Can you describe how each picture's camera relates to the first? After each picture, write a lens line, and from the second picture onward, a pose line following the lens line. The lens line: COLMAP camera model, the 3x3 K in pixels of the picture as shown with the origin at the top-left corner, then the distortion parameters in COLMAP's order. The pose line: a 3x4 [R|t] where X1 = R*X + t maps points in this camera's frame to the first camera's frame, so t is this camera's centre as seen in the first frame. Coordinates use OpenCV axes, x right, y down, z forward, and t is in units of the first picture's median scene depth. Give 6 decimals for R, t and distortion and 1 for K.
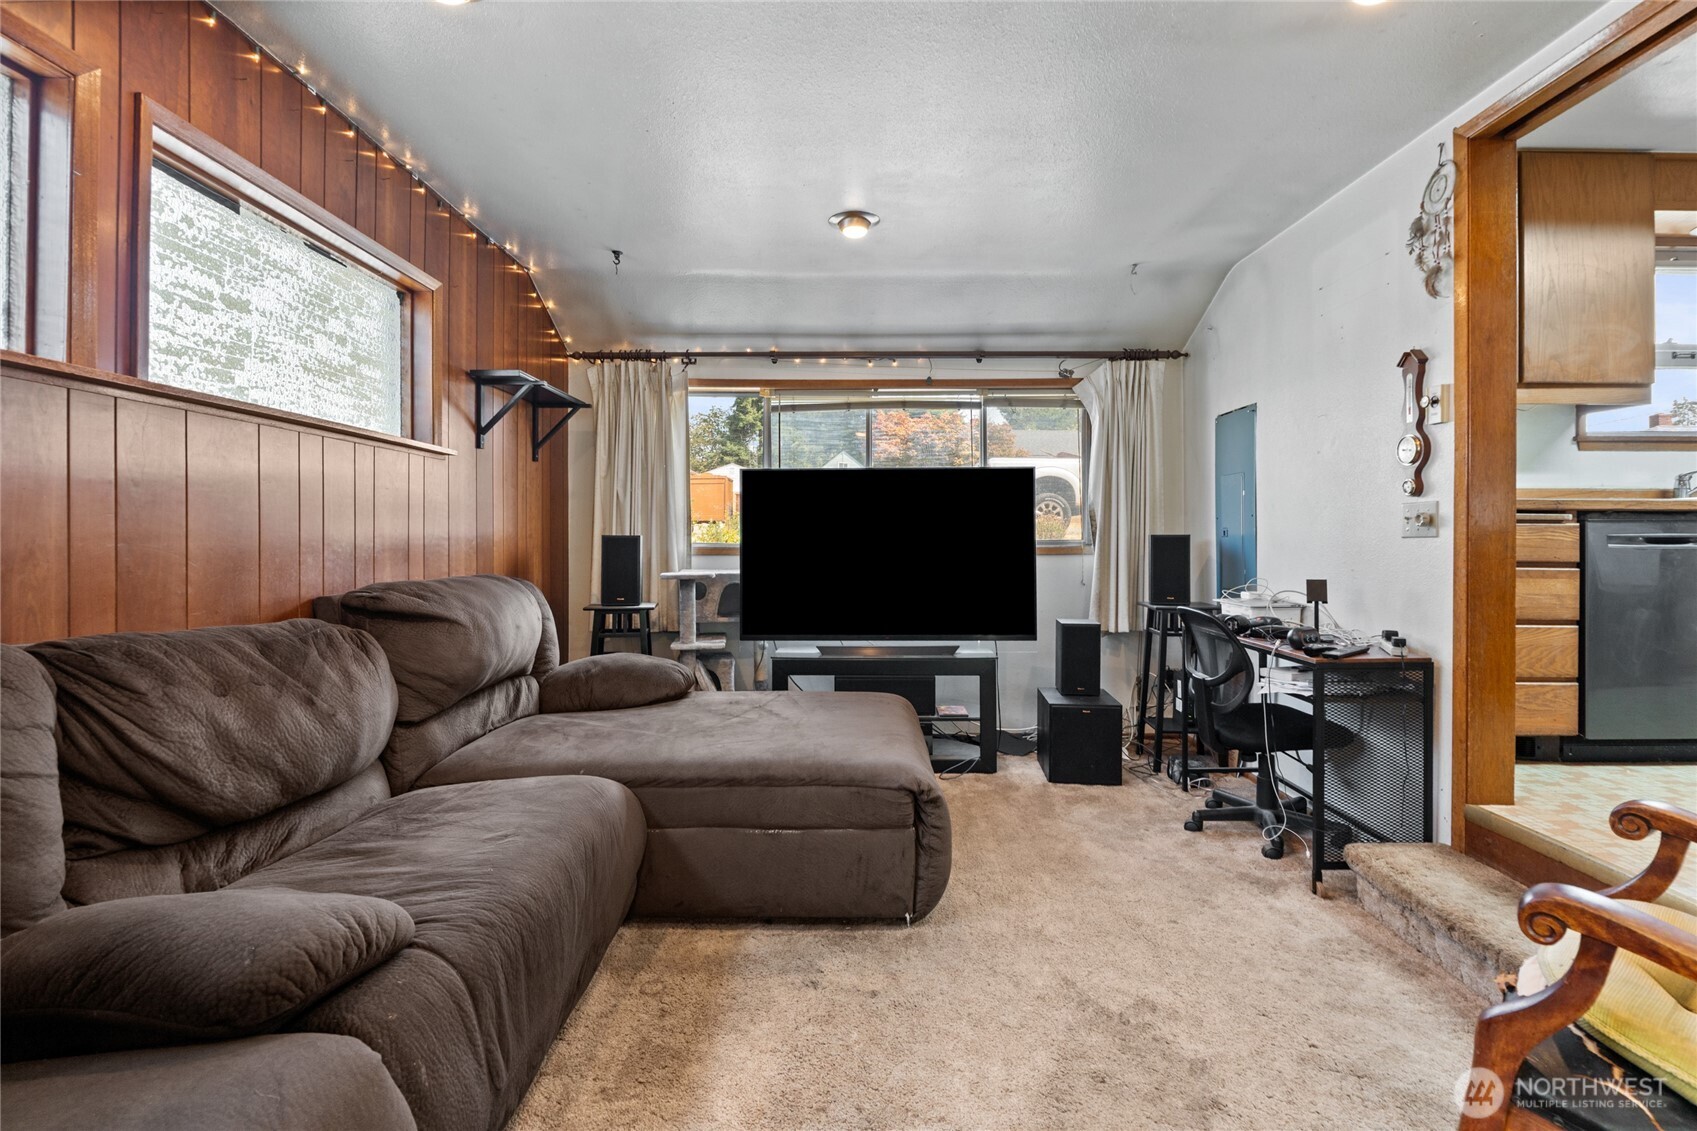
lens RADIAL K [[782.9, 0, 849.2], [0, 782.9, 536.7], [0, 0, 1]] dist [-0.001056, 0.000274]
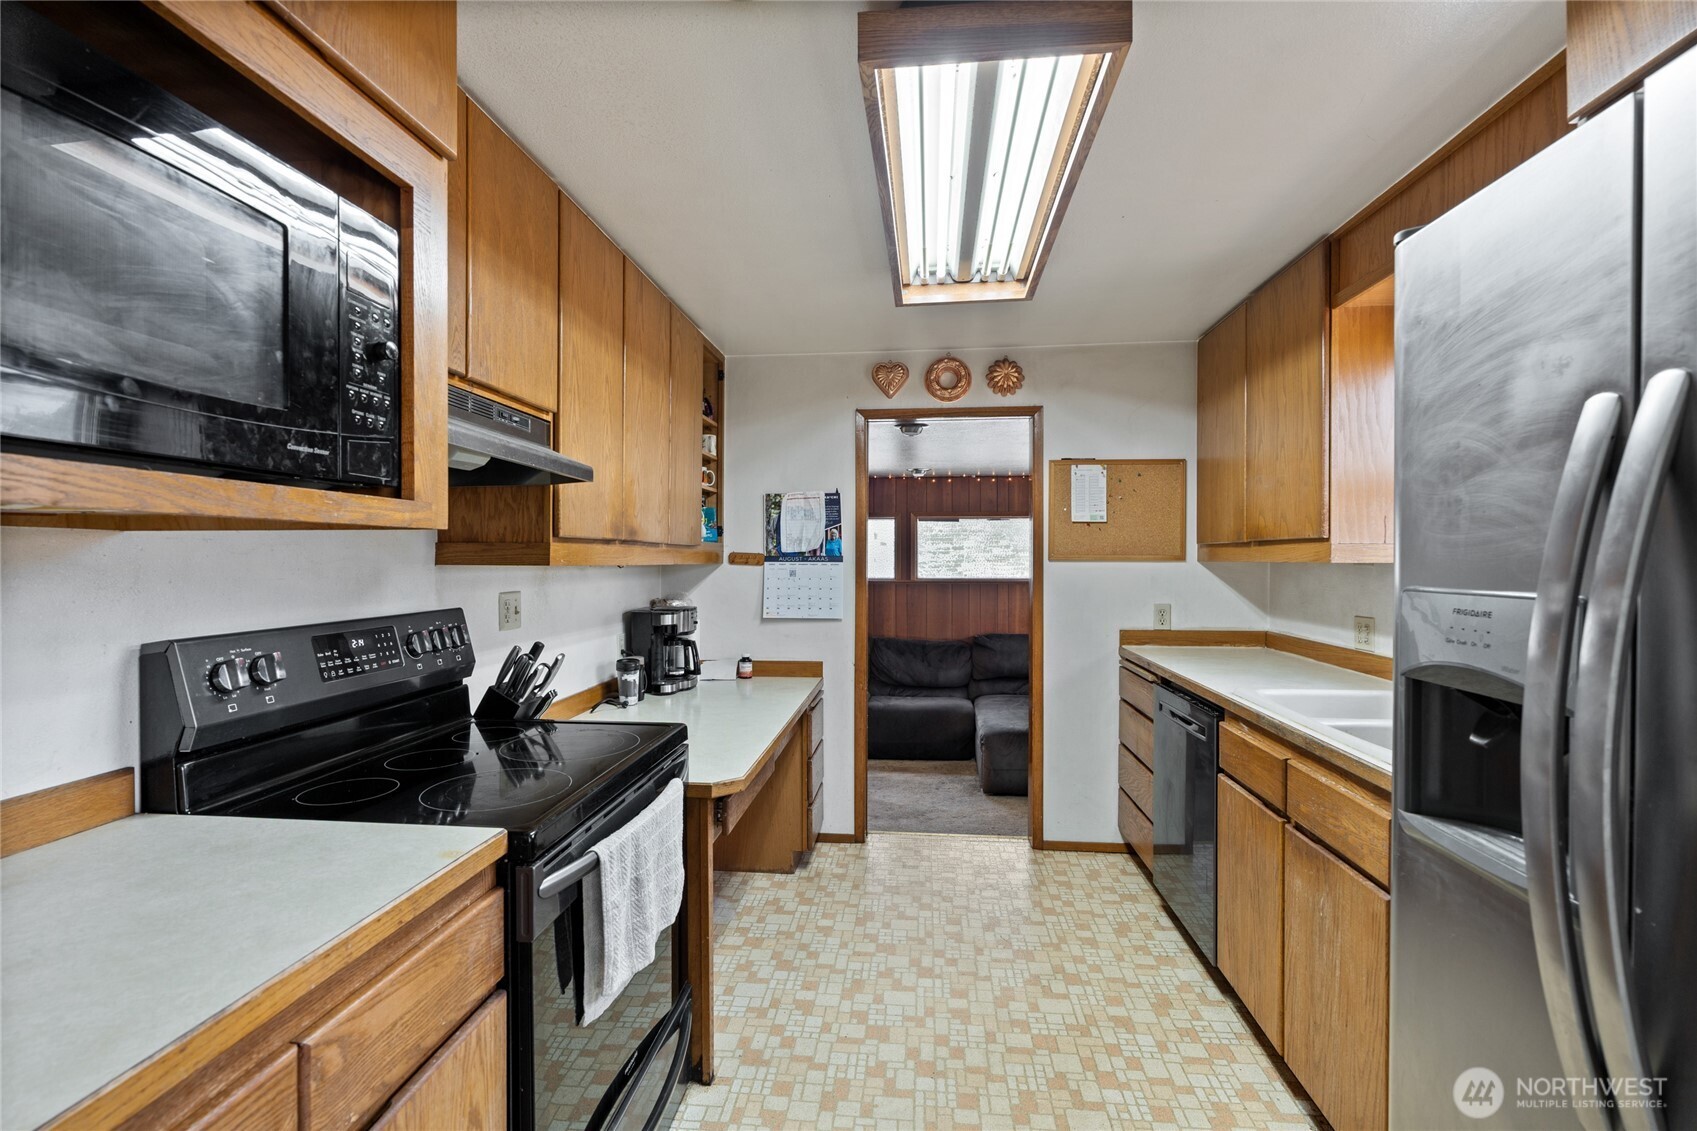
lens RADIAL K [[755.4, 0, 845.6], [0, 755.4, 564.3], [0, 0, 1]] dist [-0.001649, 0.000243]
pose [[-0.102336, 0.005396, -0.994735, 2.501869], [0.000057, 0.999985, 0.005418, -0.237012], [0.994750, 0.000498, -0.102334, 0.821321]]
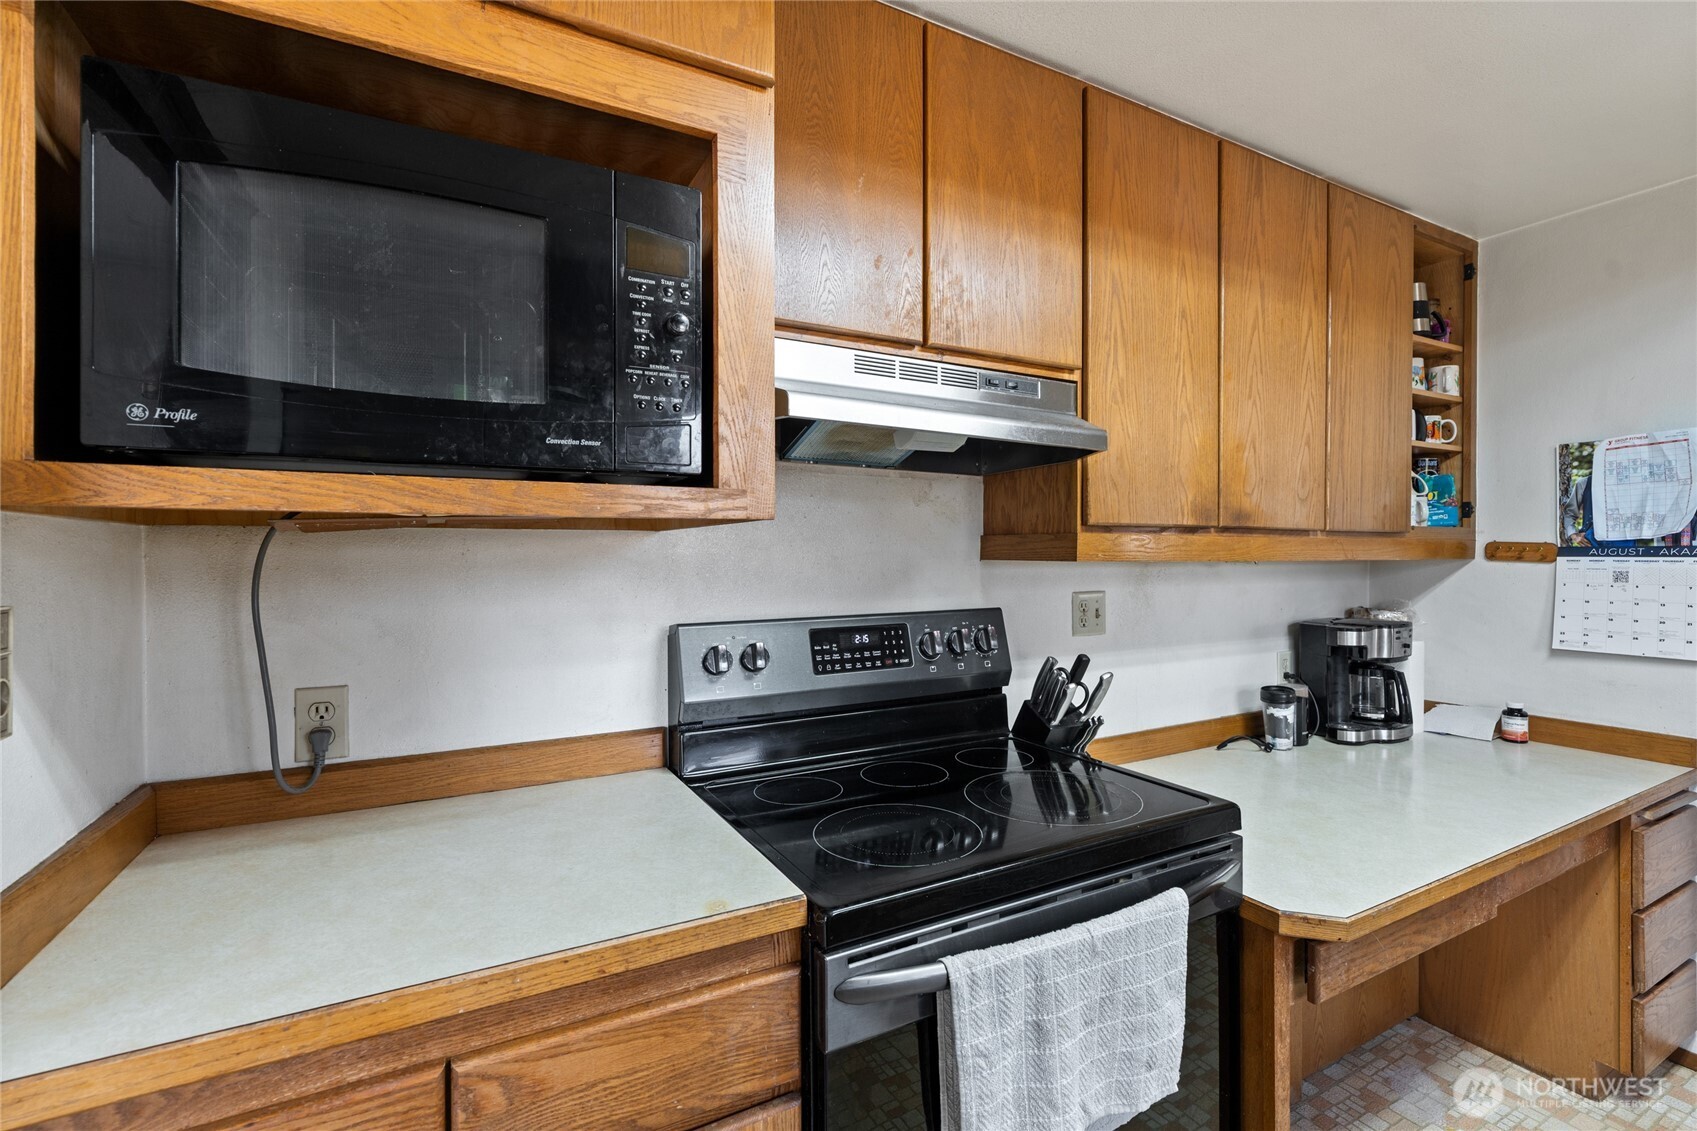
lens RADIAL K [[764.6, 0, 847.9], [0, 764.6, 556.9], [0, 0, 1]] dist [-0.005644, 0.001245]
pose [[-0.877276, 0.002868, -0.479978, 2.192737], [0.001217, 0.999992, 0.003751, -0.238023], [0.479985, 0.002707, -0.877272, 0.910813]]
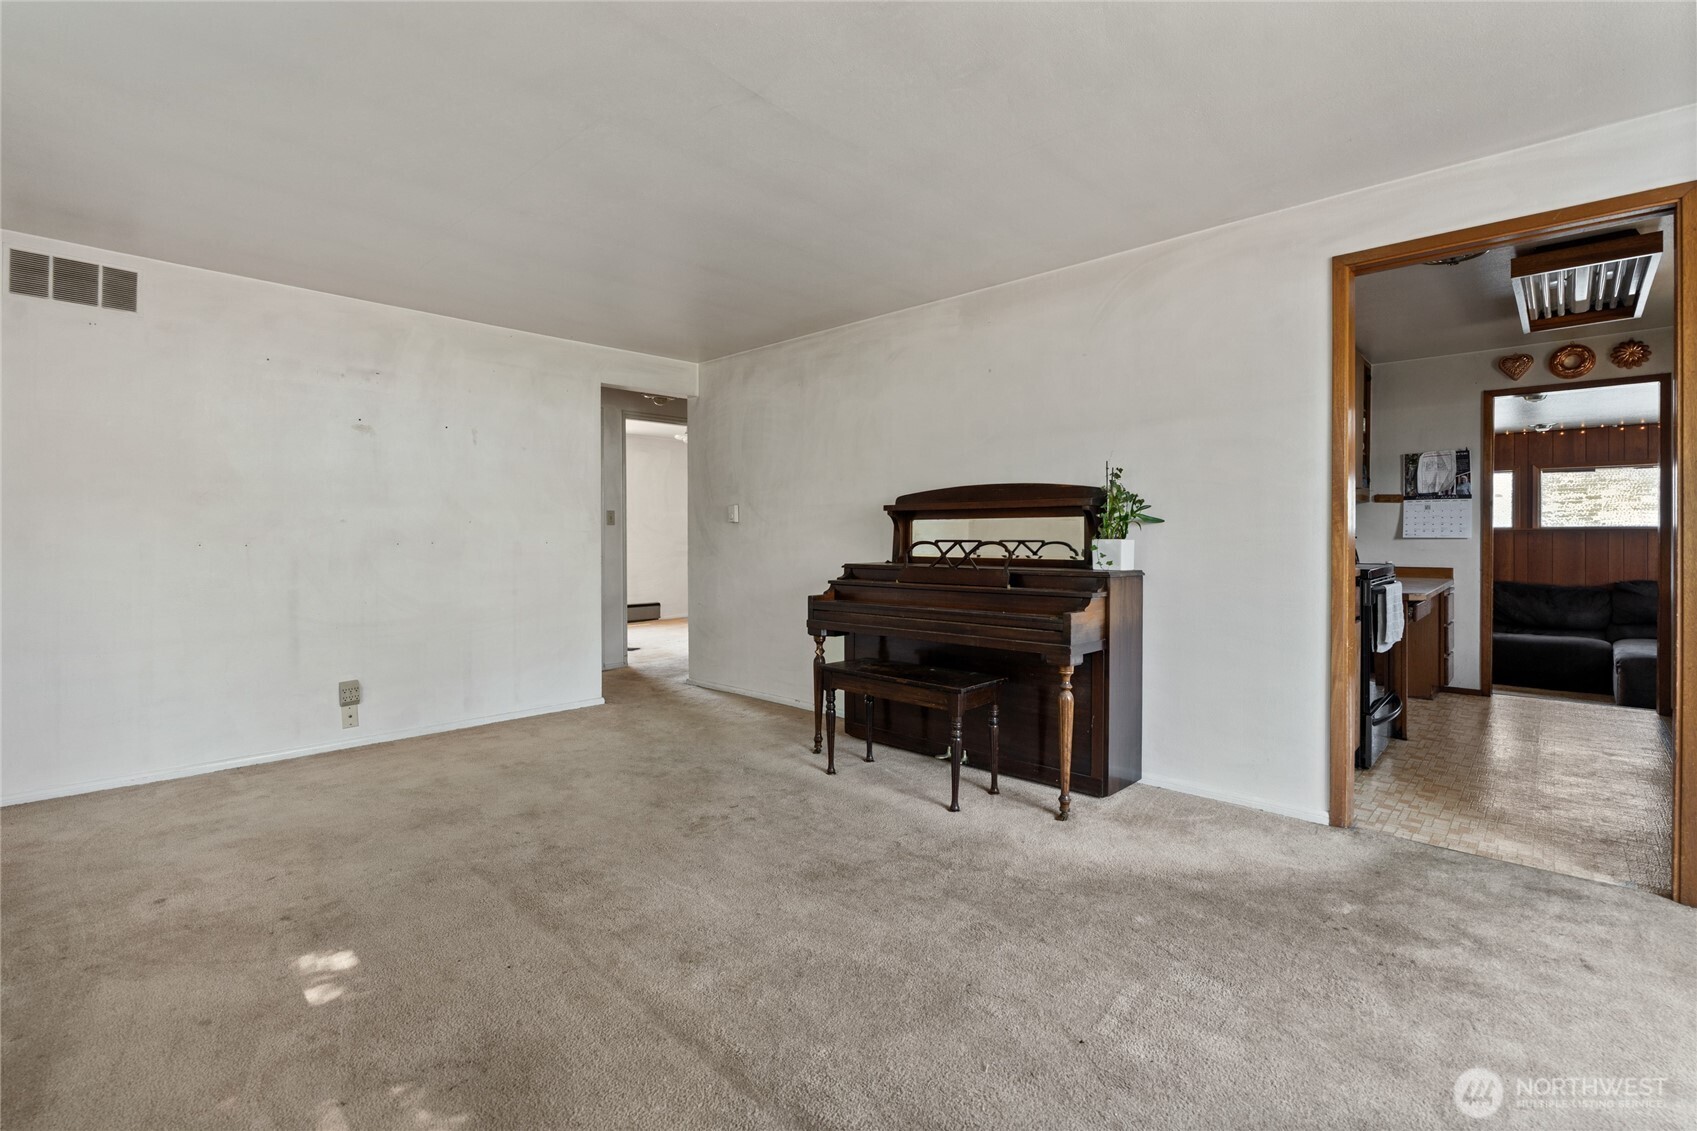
lens RADIAL K [[765.0, 0, 850.1], [0, 765.0, 535.0], [0, 0, 1]] dist [-0.001942, -0.000064]
pose [[-0.675893, -0.001683, -0.736998, 3.910199], [-0.001825, 0.999998, -0.000610, -0.116092], [0.736998, 0.000933, -0.675895, 0.828825]]
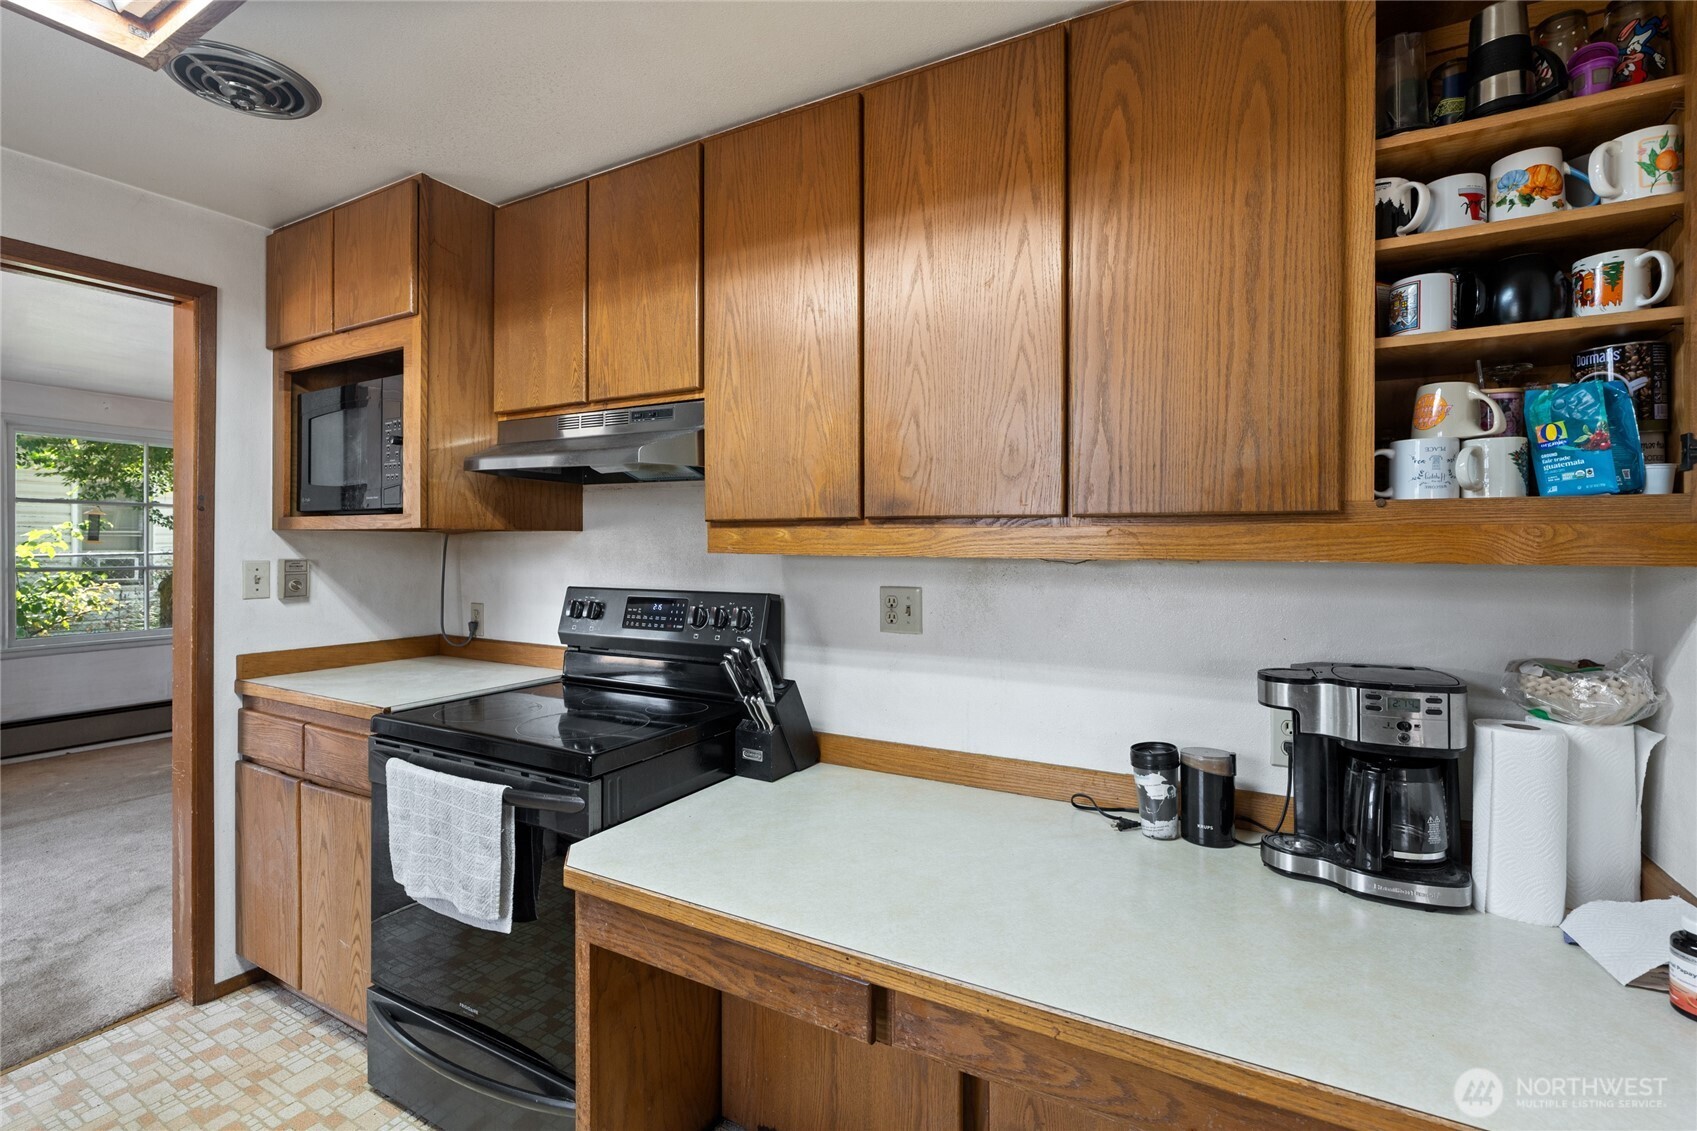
lens RADIAL K [[768.1, 0, 844.1], [0, 768.1, 545.4], [0, 0, 1]] dist [-0.003797, 0.000273]
pose [[-0.871180, -0.005582, 0.490932, 1.137940], [-0.004862, 0.999984, 0.002744, -0.242101], [-0.490940, 0.000003, -0.871194, 1.036672]]
